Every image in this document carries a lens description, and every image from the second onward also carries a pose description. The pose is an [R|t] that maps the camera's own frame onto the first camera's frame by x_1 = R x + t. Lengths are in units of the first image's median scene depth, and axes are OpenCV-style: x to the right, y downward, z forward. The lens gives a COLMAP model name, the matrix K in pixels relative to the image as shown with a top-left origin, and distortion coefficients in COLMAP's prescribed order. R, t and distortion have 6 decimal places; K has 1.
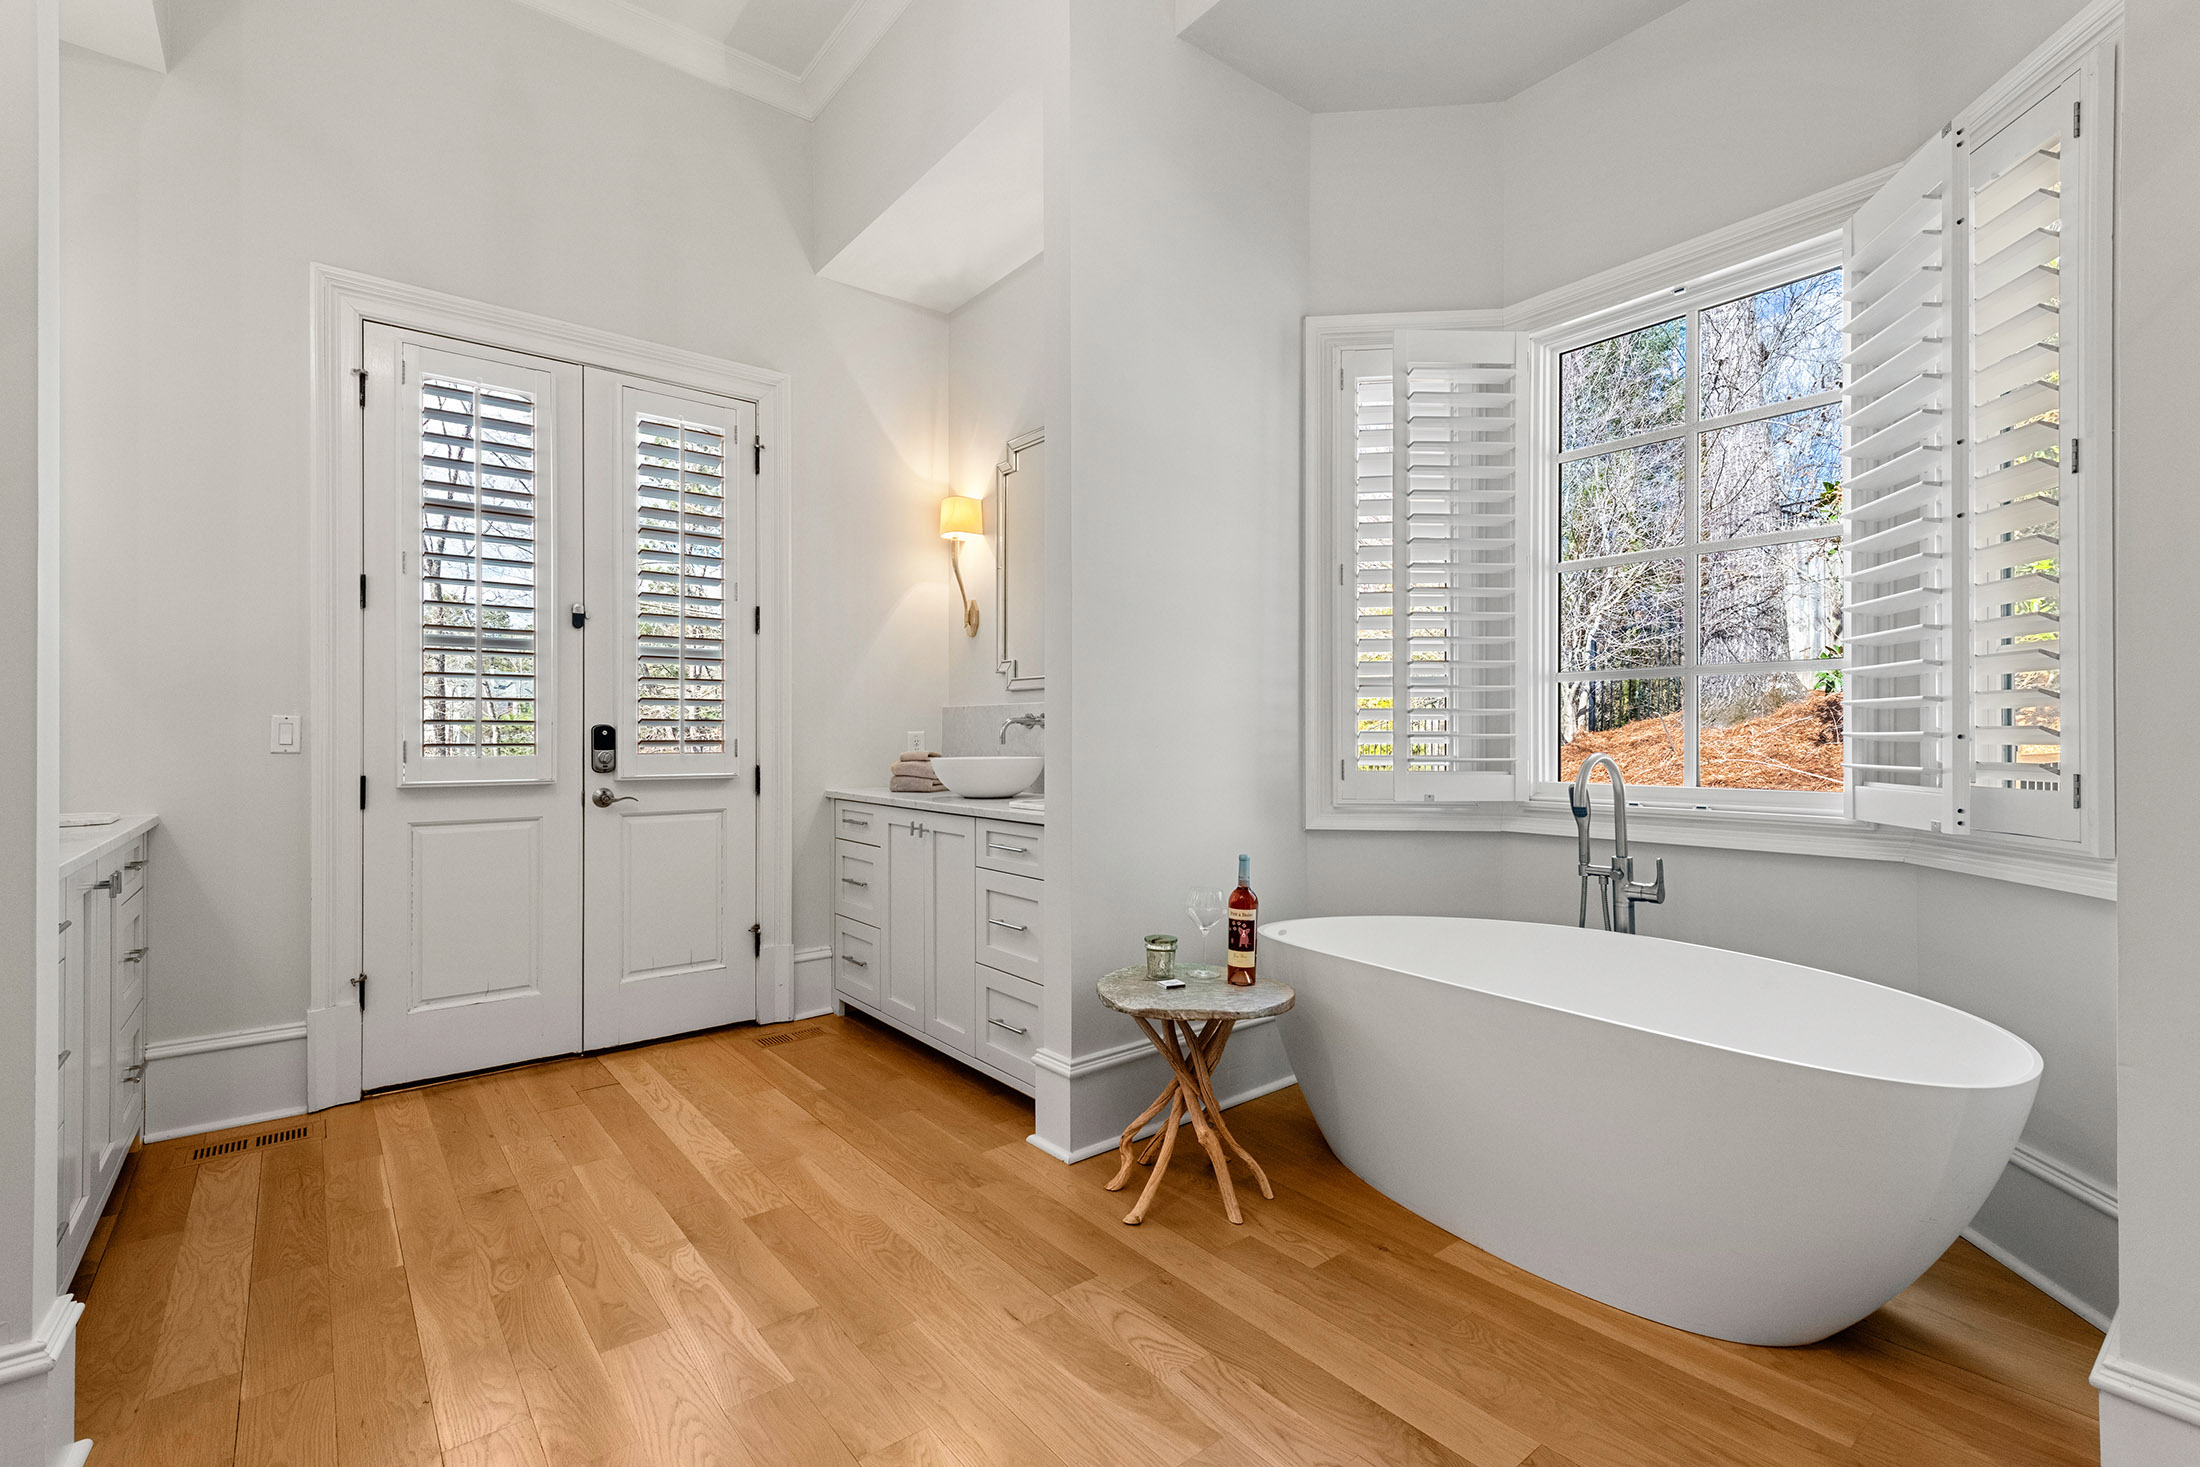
lens RADIAL K [[983.2, 0, 1099.1], [0, 983.2, 740.6], [0, 0, 1]] dist [0.015471, -0.002190]
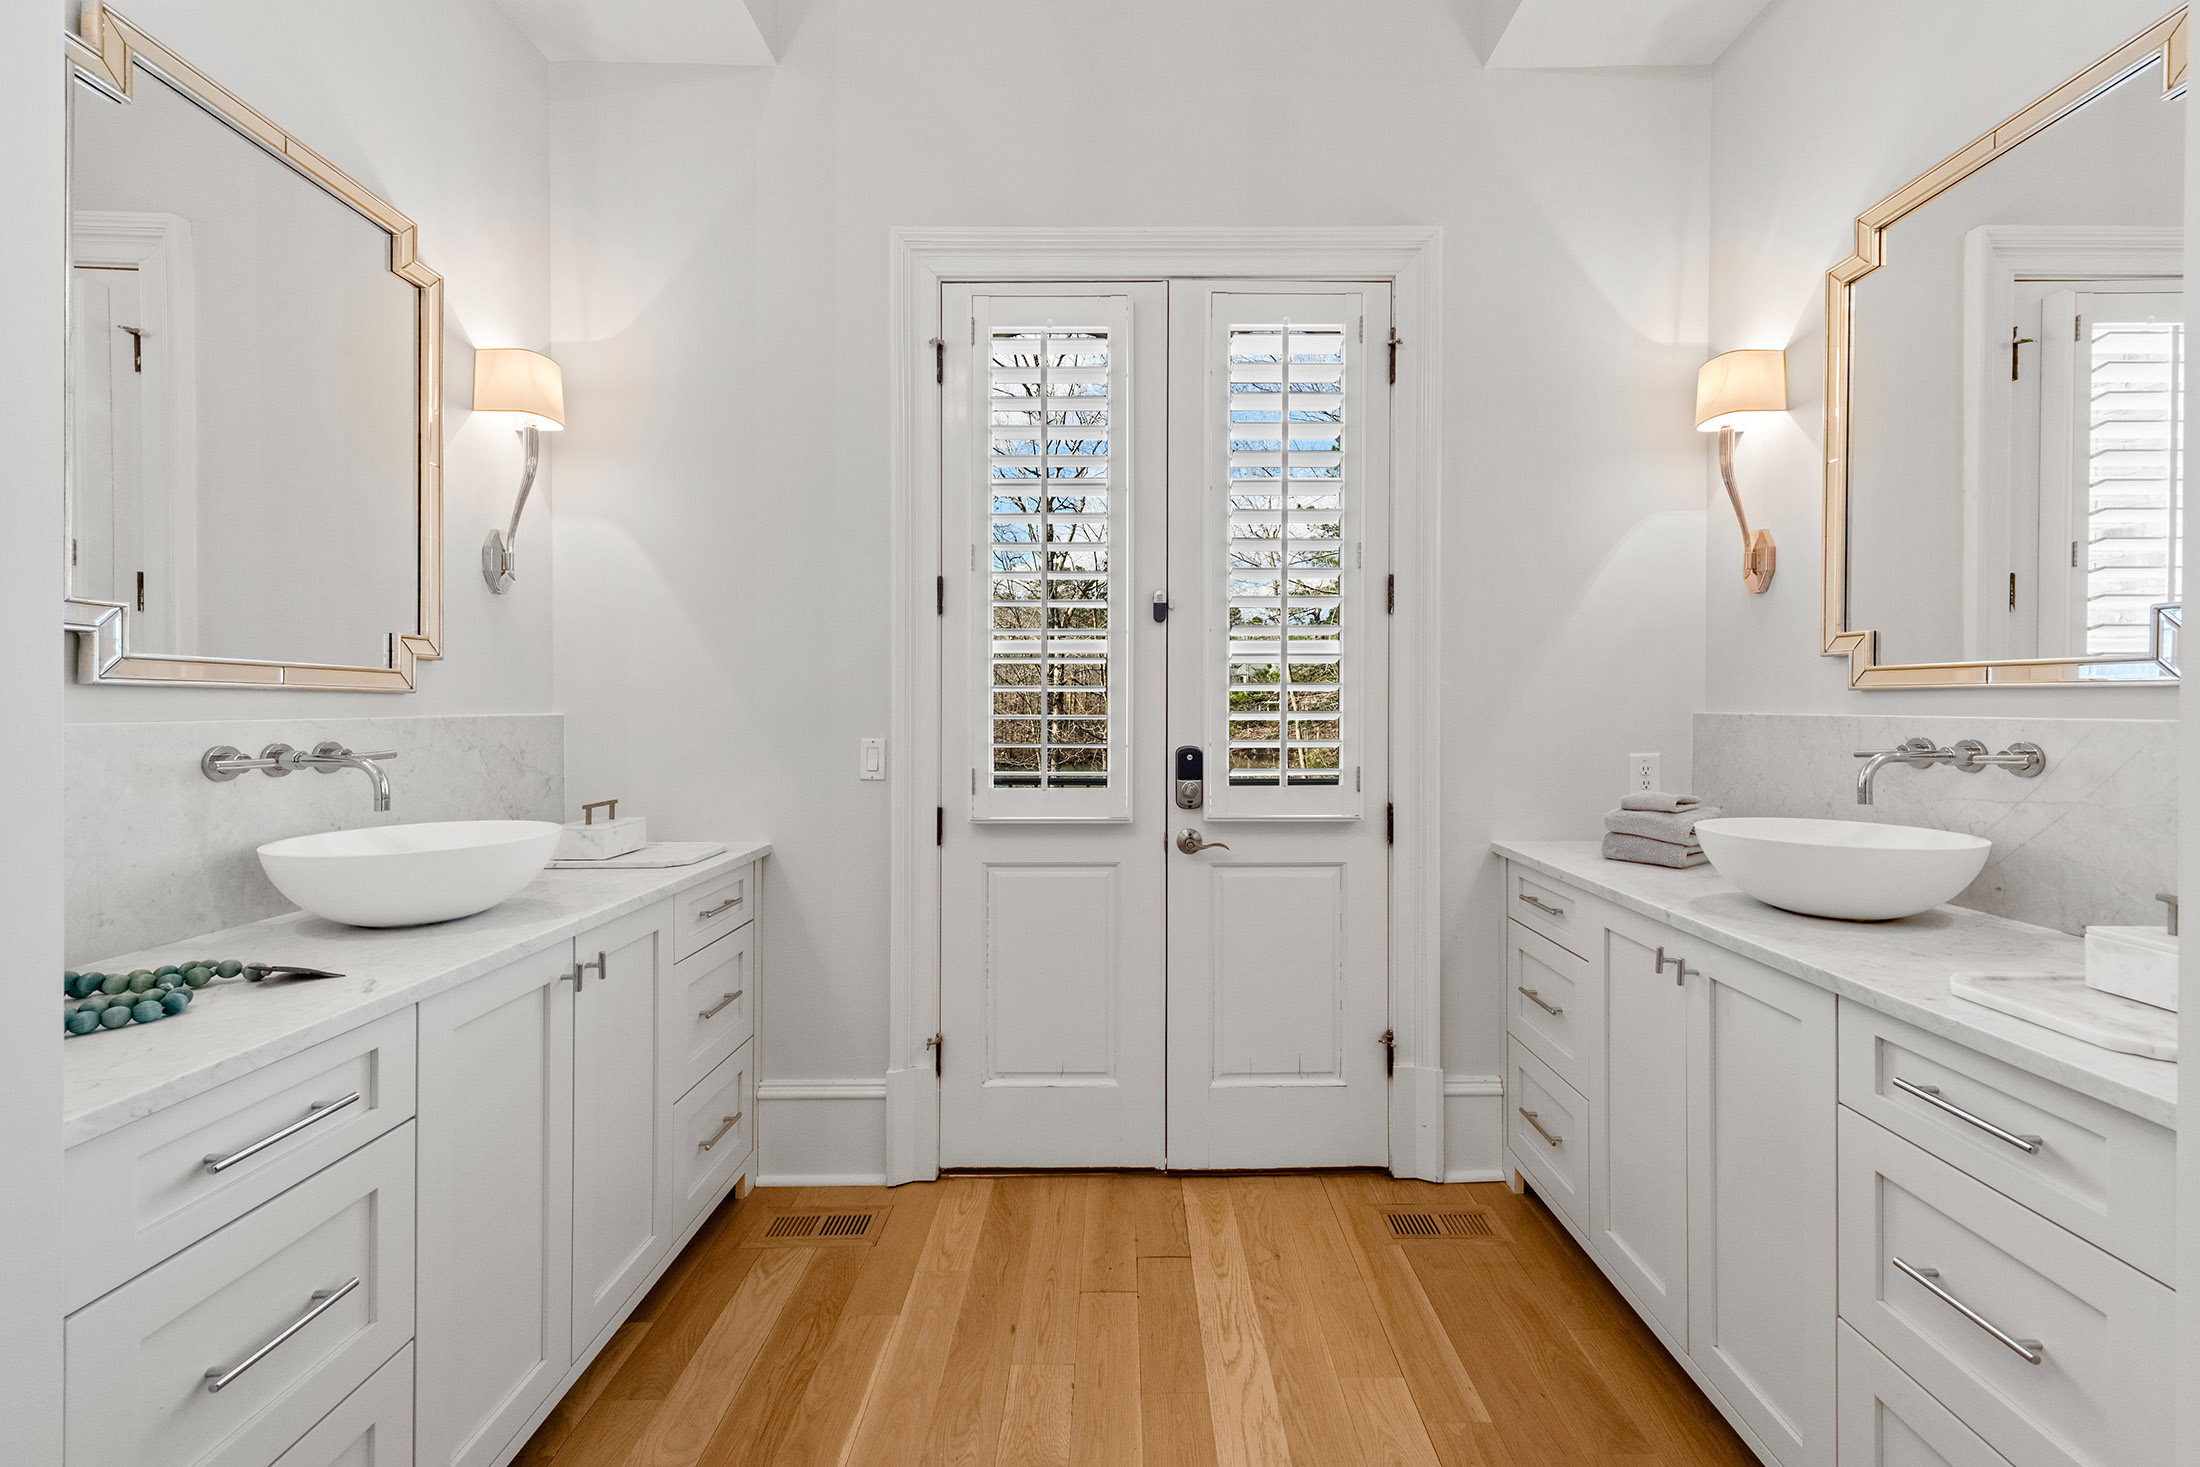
lens RADIAL K [[884.4, 0, 1125.2], [0, 884.4, 706.7], [0, 0, 1]] dist [0.007869, -0.001419]
pose [[0.782575, 0.002190, -0.622553, -0.131833], [-0.001744, 0.999998, 0.001326, -0.054066], [0.622554, 0.000048, 0.782577, 0.495627]]
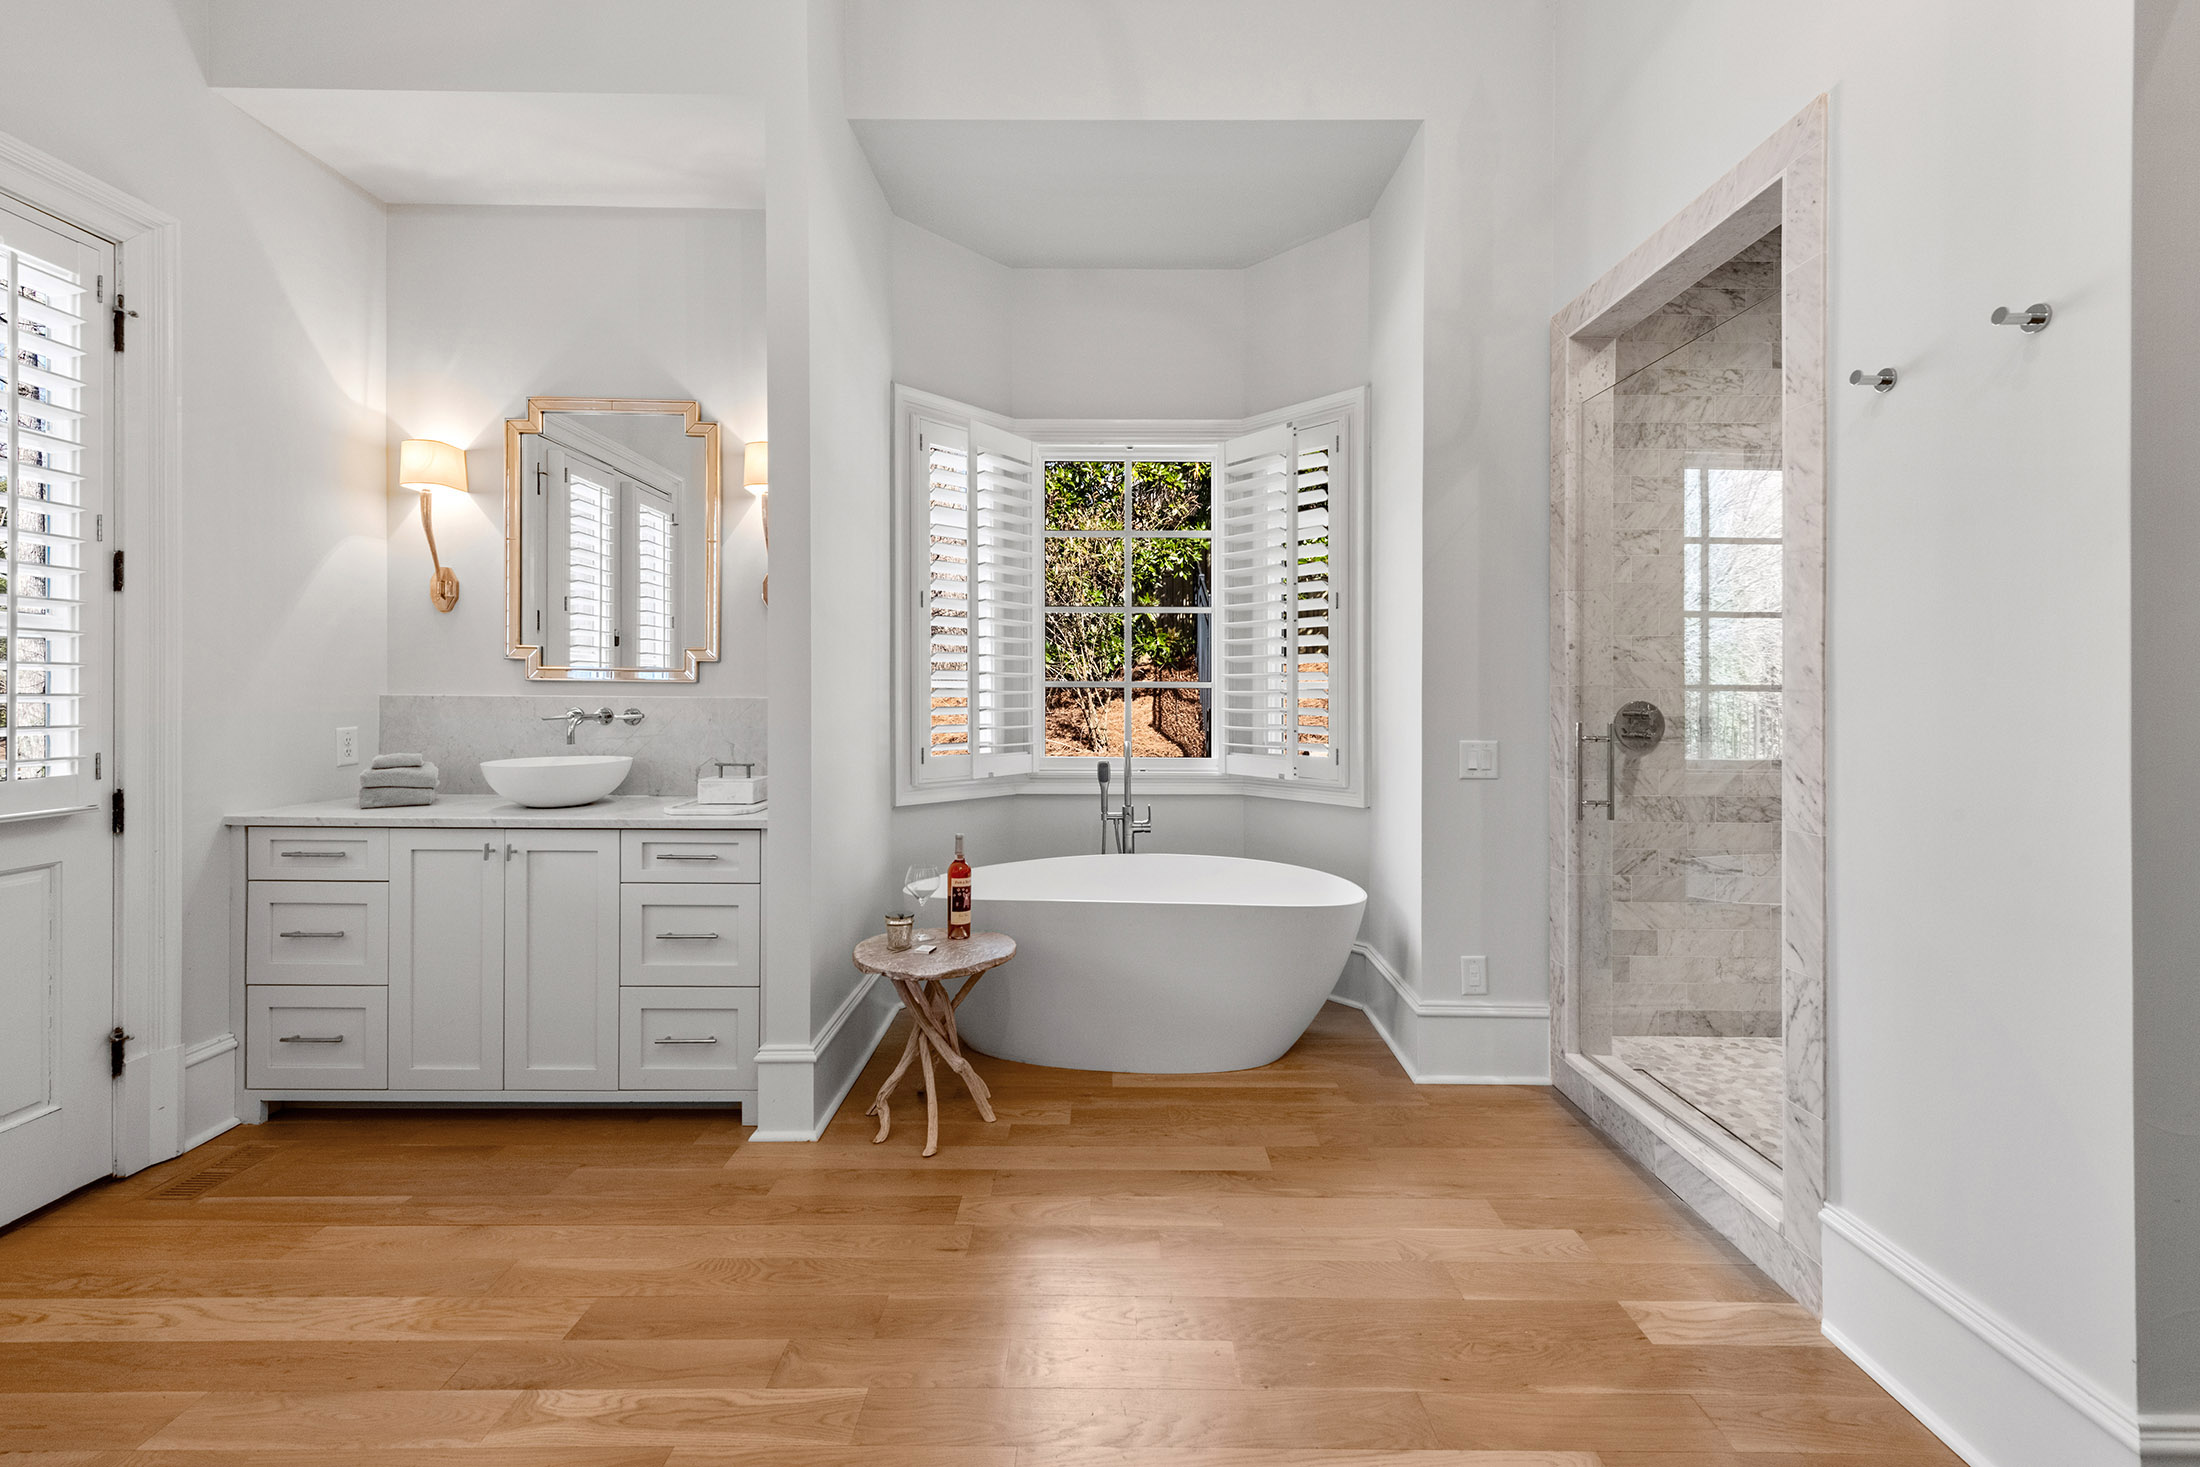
lens RADIAL K [[884.4, 0, 1120.6], [0, 884.4, 694.3], [0, 0, 1]] dist [0.007869, -0.001419]
pose [[0.617517, 0.000959, 0.786557, -0.506324], [-0.002200, 0.999997, 0.000508, -0.051900], [-0.786555, -0.002044, 0.617517, 0.120092]]
